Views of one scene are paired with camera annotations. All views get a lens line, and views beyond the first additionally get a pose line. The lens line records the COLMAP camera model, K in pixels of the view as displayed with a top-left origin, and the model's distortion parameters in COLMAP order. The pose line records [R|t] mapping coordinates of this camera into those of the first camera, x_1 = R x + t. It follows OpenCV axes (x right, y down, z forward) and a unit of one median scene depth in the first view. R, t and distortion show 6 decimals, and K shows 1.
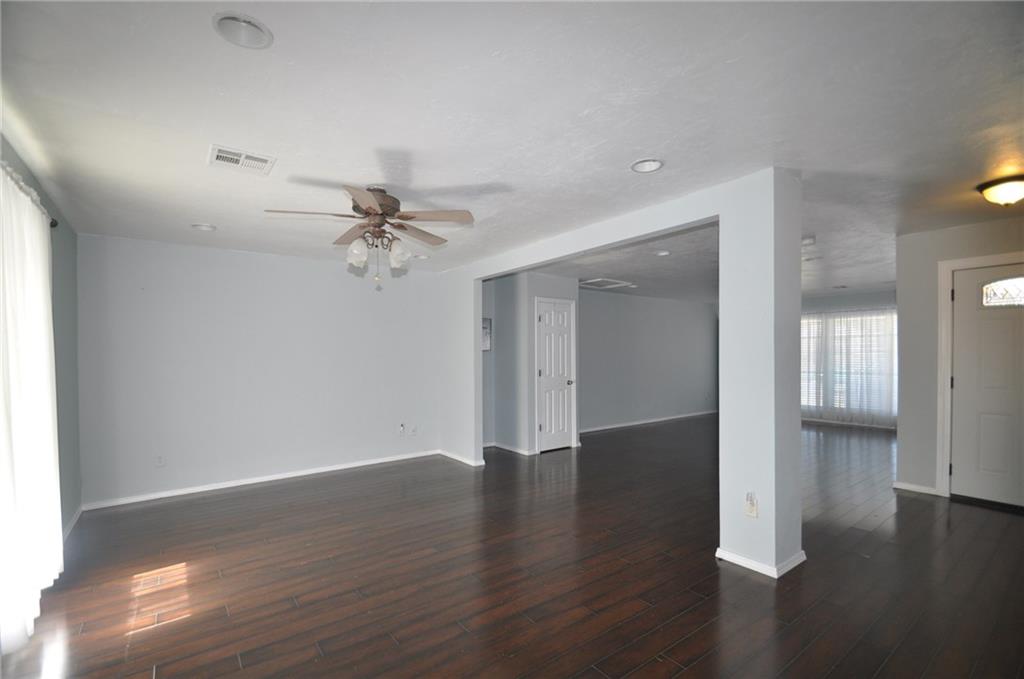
lens RADIAL K [[449.2, 0, 503.2], [0, 449.2, 358.1], [0, 0, 1]] dist [0.000982, -0.010698]
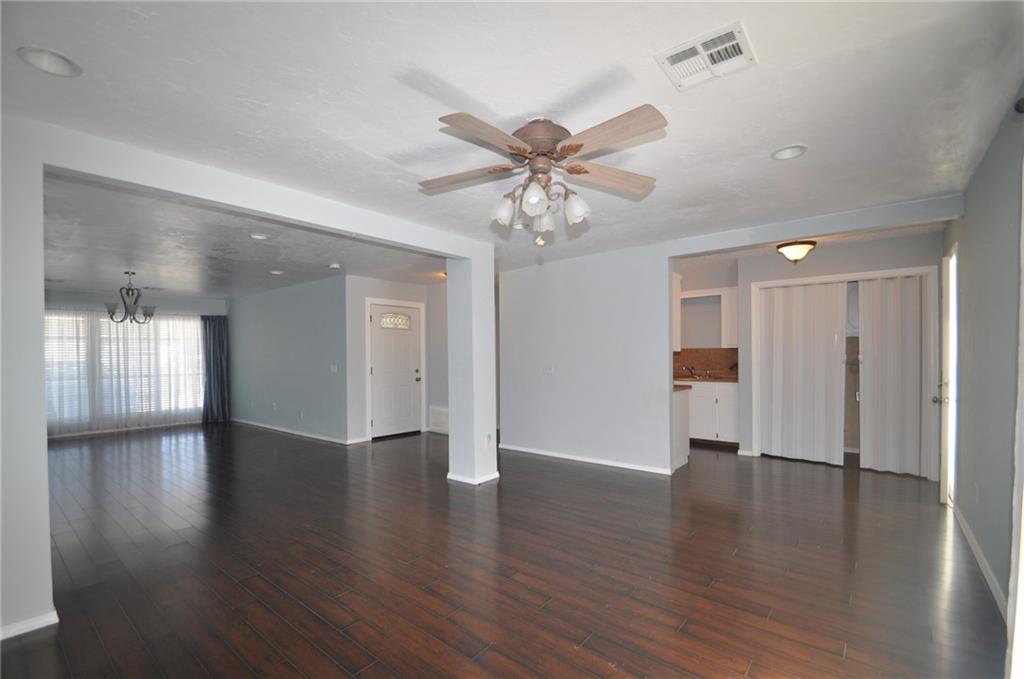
lens RADIAL K [[449.2, 0, 503.2], [0, 449.2, 358.1], [0, 0, 1]] dist [0.000982, -0.010698]
pose [[-0.241236, -0.000434, 0.970466, -0.363167], [0.018598, 0.999814, 0.005070, 0.003678], [-0.970288, 0.019271, -0.241183, 0.455972]]
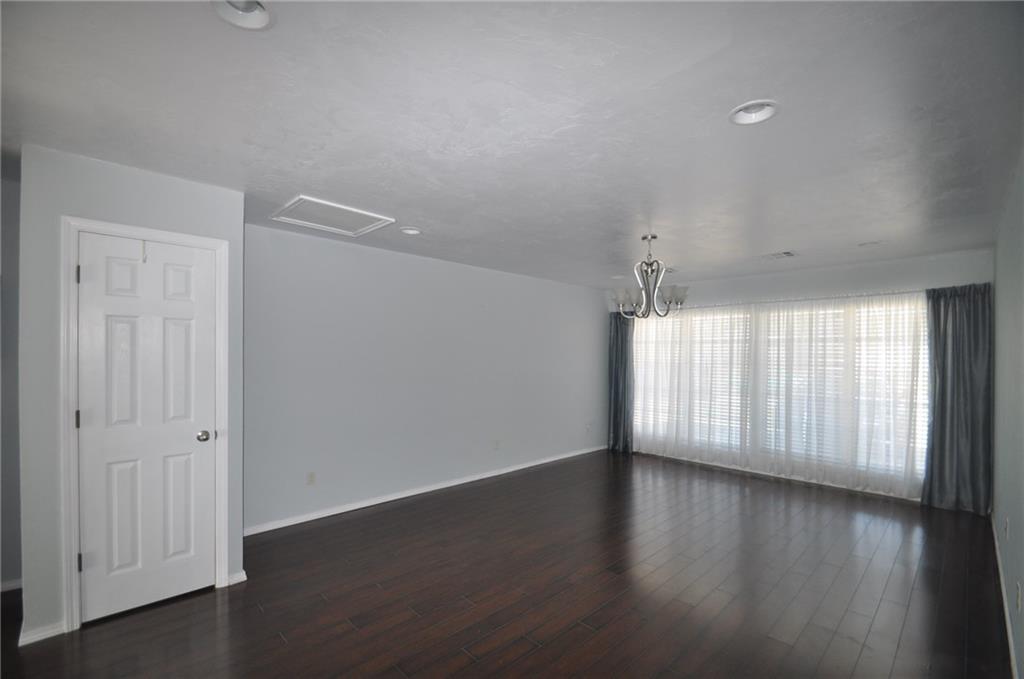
lens RADIAL K [[449.2, 0, 503.2], [0, 449.2, 358.1], [0, 0, 1]] dist [0.000982, -0.010698]
pose [[0.990316, 0.014334, 0.138088, 0.285219], [-0.014201, 0.999897, -0.001945, -0.016682], [-0.138102, -0.000035, 0.990418, 0.433274]]
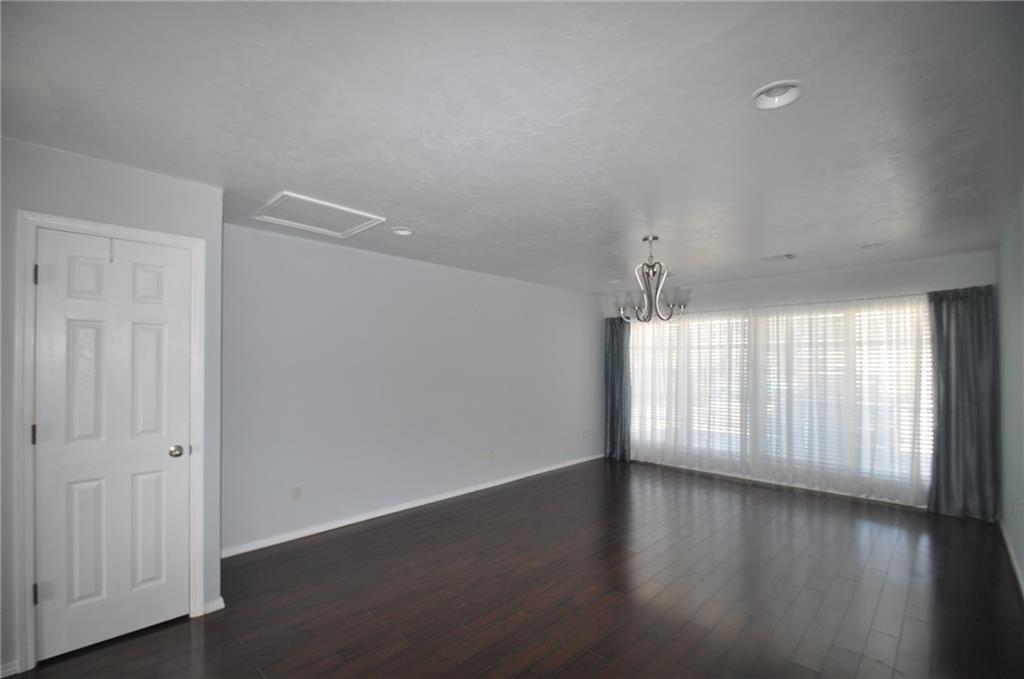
lens RADIAL K [[449.2, 0, 503.2], [0, 449.2, 358.1], [0, 0, 1]] dist [0.000982, -0.010698]
pose [[0.987194, 0.010246, 0.159195, 0.282226], [-0.007253, 0.999786, -0.019369, -0.015534], [-0.159359, 0.017966, 0.987057, 0.455149]]
